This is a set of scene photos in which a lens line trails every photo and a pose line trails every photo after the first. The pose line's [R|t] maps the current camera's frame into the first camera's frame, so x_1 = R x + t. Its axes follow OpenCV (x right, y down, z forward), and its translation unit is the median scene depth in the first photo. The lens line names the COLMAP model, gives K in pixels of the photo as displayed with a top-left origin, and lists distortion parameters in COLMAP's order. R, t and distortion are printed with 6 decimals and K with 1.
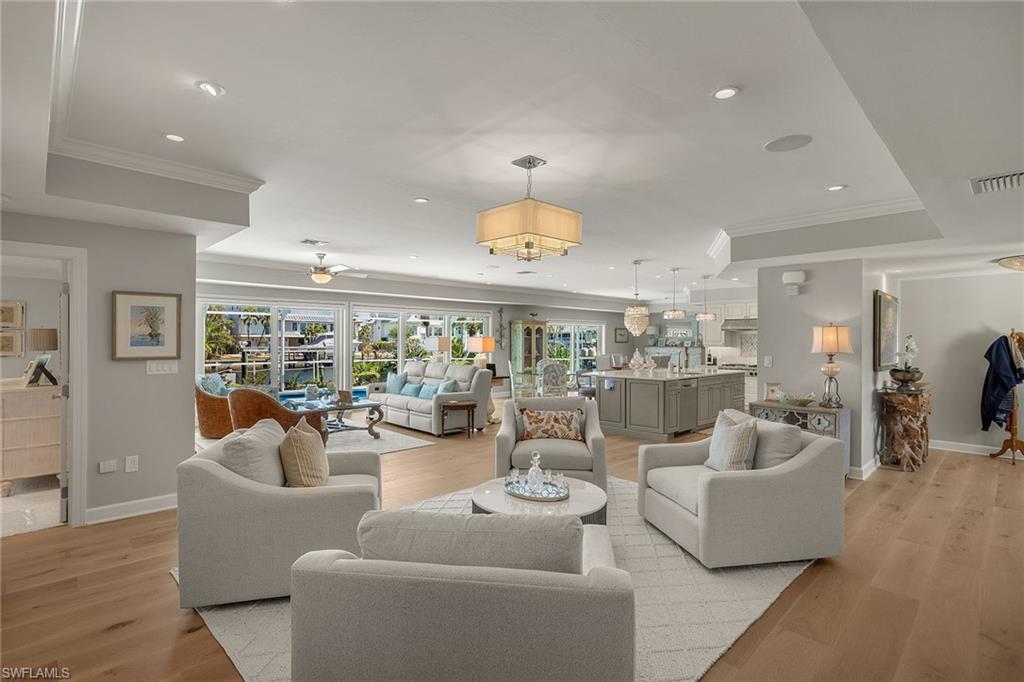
lens RADIAL K [[500.0, 0, 512.0], [0, 500.0, 341.0], [0, 0, 1]] dist [-0.027837, -0.000206]
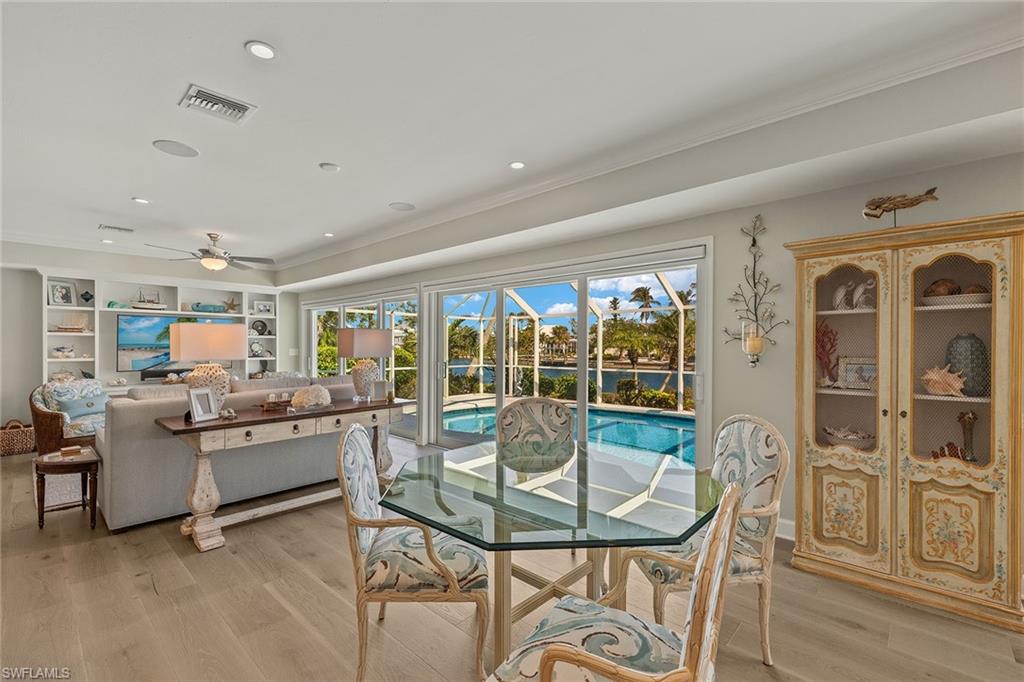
lens RADIAL K [[438.7, 0, 517.8], [0, 438.7, 344.0], [0, 0, 1]] dist [0.002111, 0.000336]
pose [[0.059338, -0.006839, -0.998215, 0.244475], [0.000506, 0.999977, -0.006821, 0.008677], [0.998238, -0.000100, 0.059340, 0.937044]]
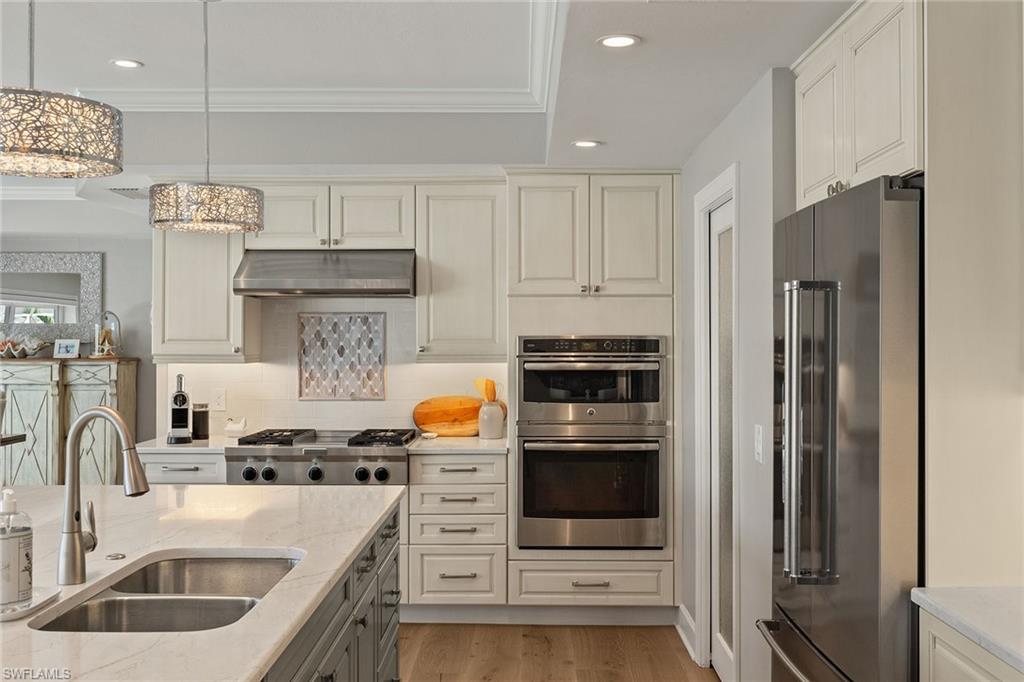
lens RADIAL K [[996.6, 0, 512.0], [0, 996.6, 341.0], [0, 0, 1]] dist [-0.000580, 0.001731]
pose [[0.712167, -0.005108, 0.701991, 0.177591], [0.002607, 0.999986, 0.004631, -0.000811], [-0.702005, -0.001467, 0.712170, 0.553445]]
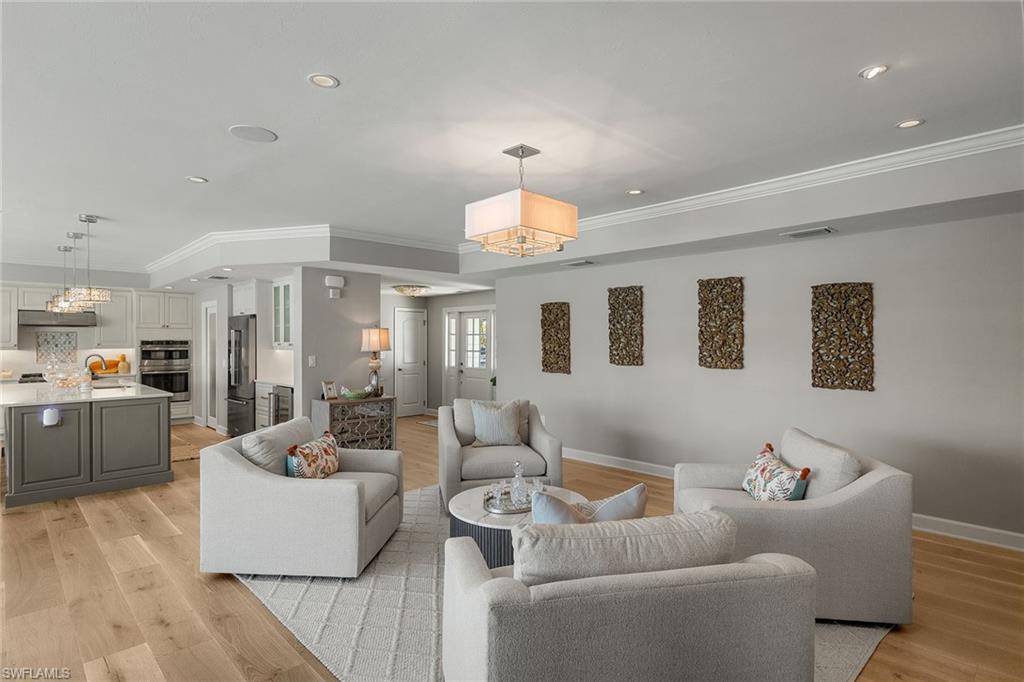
lens RADIAL K [[538.0, 0, 520.2], [0, 538.0, 344.4], [0, 0, 1]] dist [-0.001035, -0.000981]
pose [[0.006779, -0.012106, 0.999904, -0.295824], [0.002442, 0.999924, 0.012090, -0.002759], [-0.999974, 0.002360, 0.006808, 0.302325]]
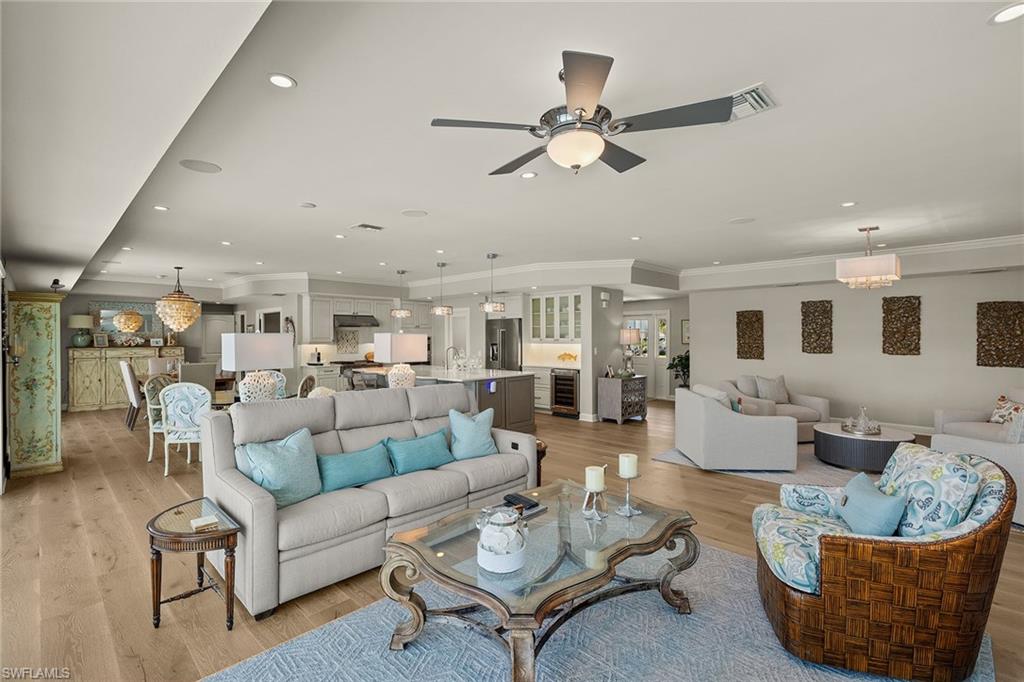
lens RADIAL K [[465.5, 0, 512.0], [0, 465.5, 341.0], [0, 0, 1]] dist [-0.007585, -0.000017]
pose [[-0.022198, -0.015219, 0.999638, -0.441369], [0.003702, 0.999876, 0.015304, -0.005969], [-0.999747, 0.004040, -0.022139, 0.671893]]
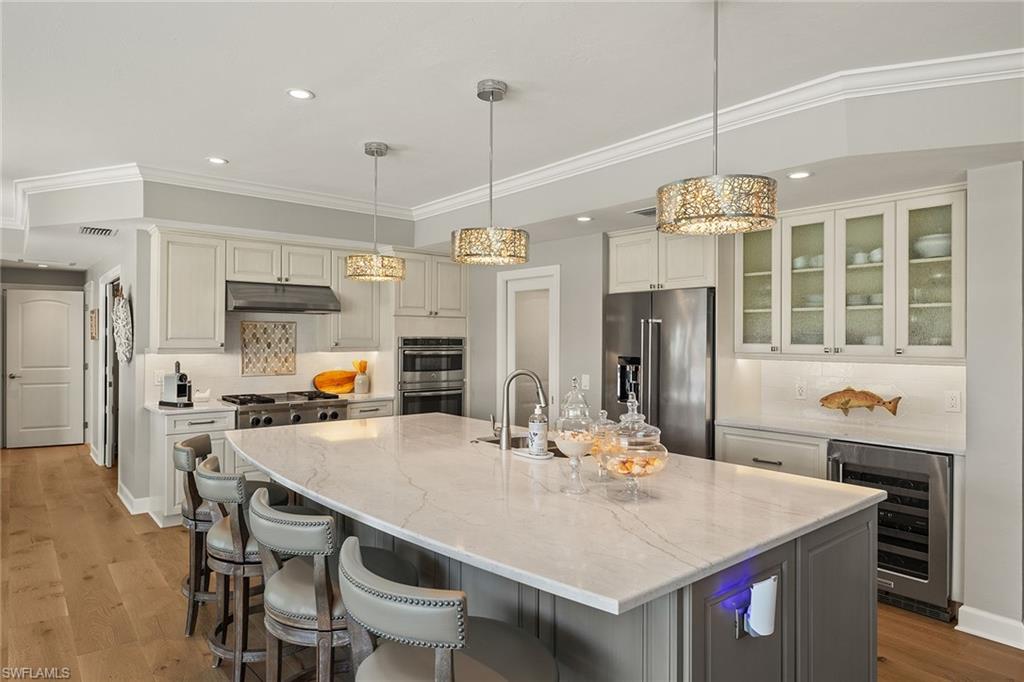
lens RADIAL K [[612.1, 0, 512.0], [0, 612.1, 341.0], [0, 0, 1]] dist [0.004571, 0.000241]
pose [[0.091718, -0.007767, 0.995755, -0.013641], [-0.005706, 0.999949, 0.008325, -0.002461], [-0.995769, -0.006446, 0.091669, 0.726726]]
